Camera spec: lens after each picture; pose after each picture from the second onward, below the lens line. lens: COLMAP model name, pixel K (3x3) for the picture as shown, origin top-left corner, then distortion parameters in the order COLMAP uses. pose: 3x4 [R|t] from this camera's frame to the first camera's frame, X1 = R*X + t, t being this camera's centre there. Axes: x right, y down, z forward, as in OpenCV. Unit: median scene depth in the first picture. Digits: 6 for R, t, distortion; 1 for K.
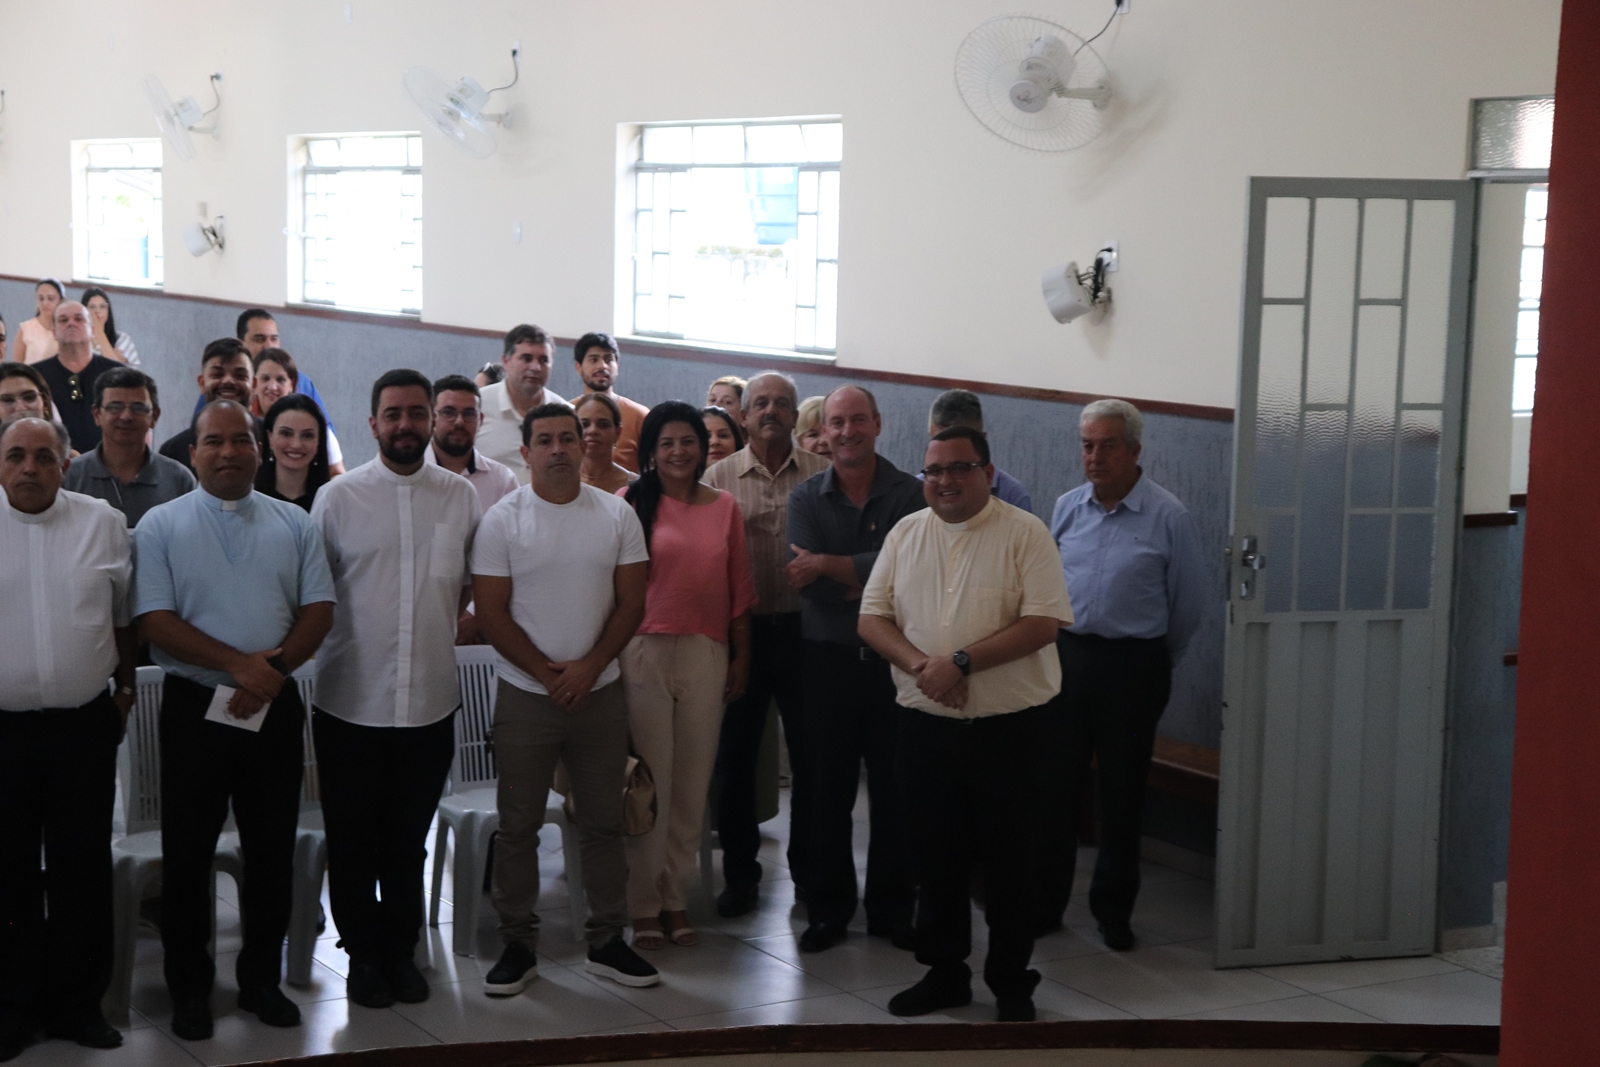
lens RADIAL K [[2680.1, 0, 794.5], [0, 2680.1, 548.5], [0, 0, 1]] dist [0.172382, 0.000000]
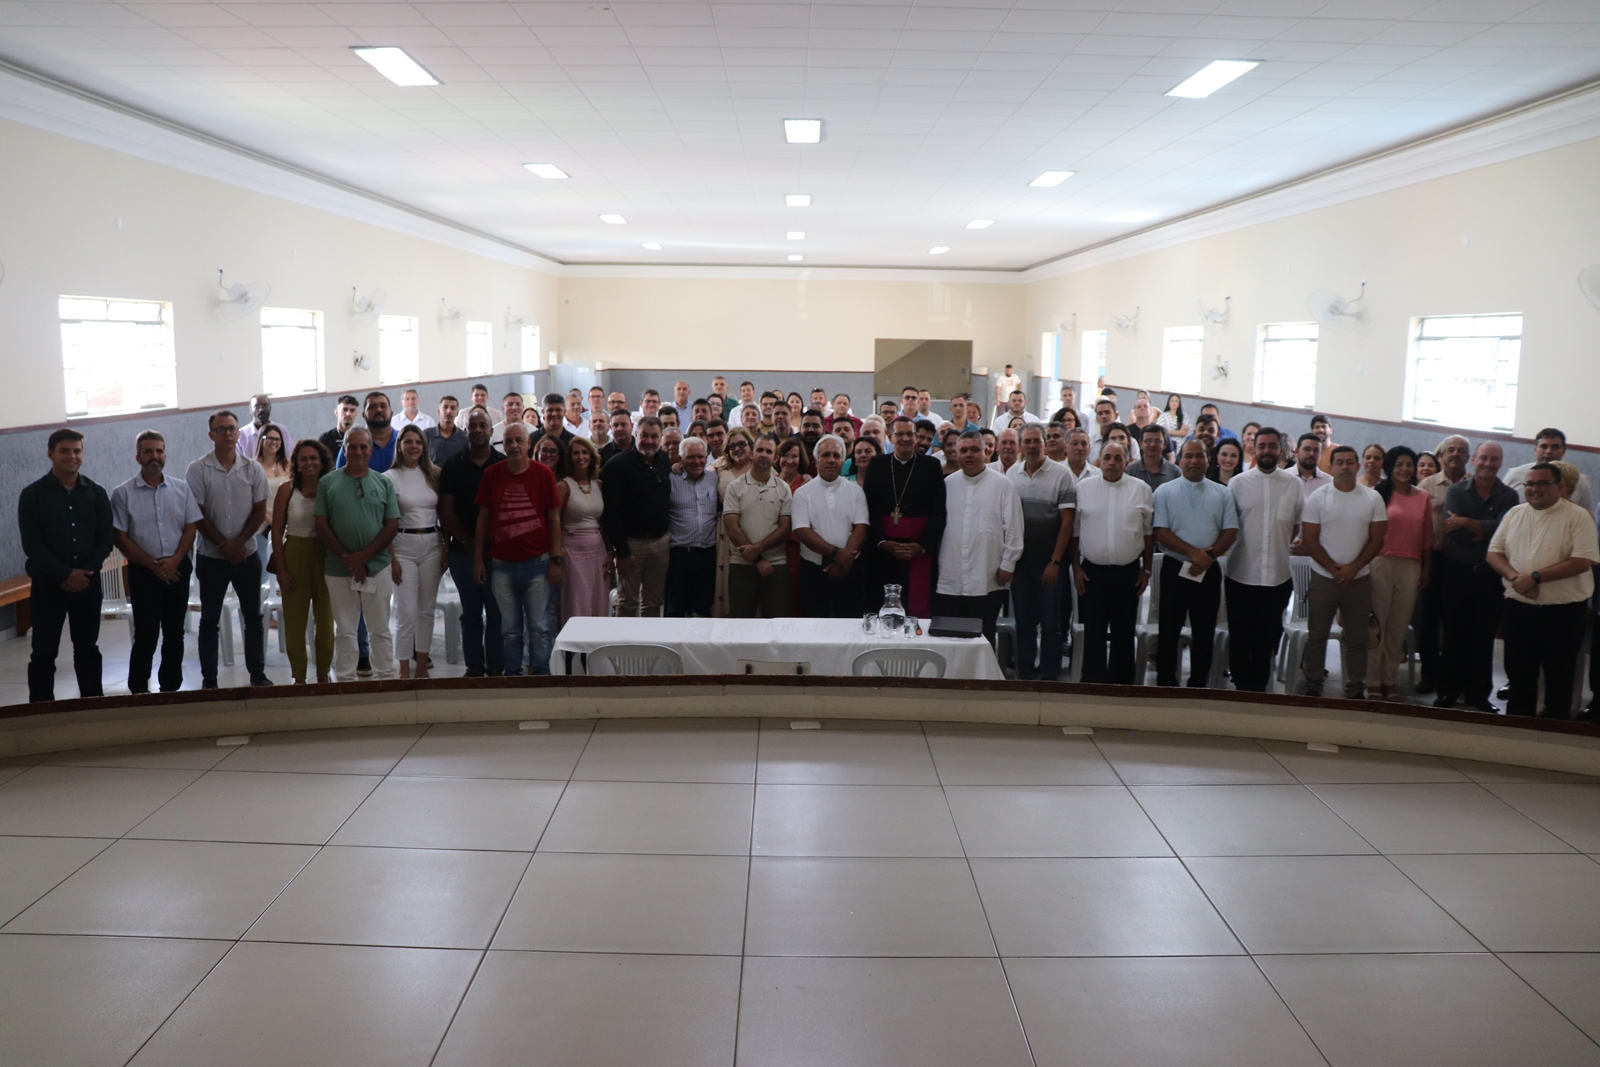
lens RADIAL K [[1358.6, 0, 803.1], [0, 1358.6, 540.7], [0, 0, 1]] dist [-0.142699, 0.102839]
pose [[0.858729, 0.064985, -0.508294, 0.085490], [-0.060121, 0.997852, 0.026004, 0.021258], [0.508892, 0.008229, 0.860791, -0.151792]]
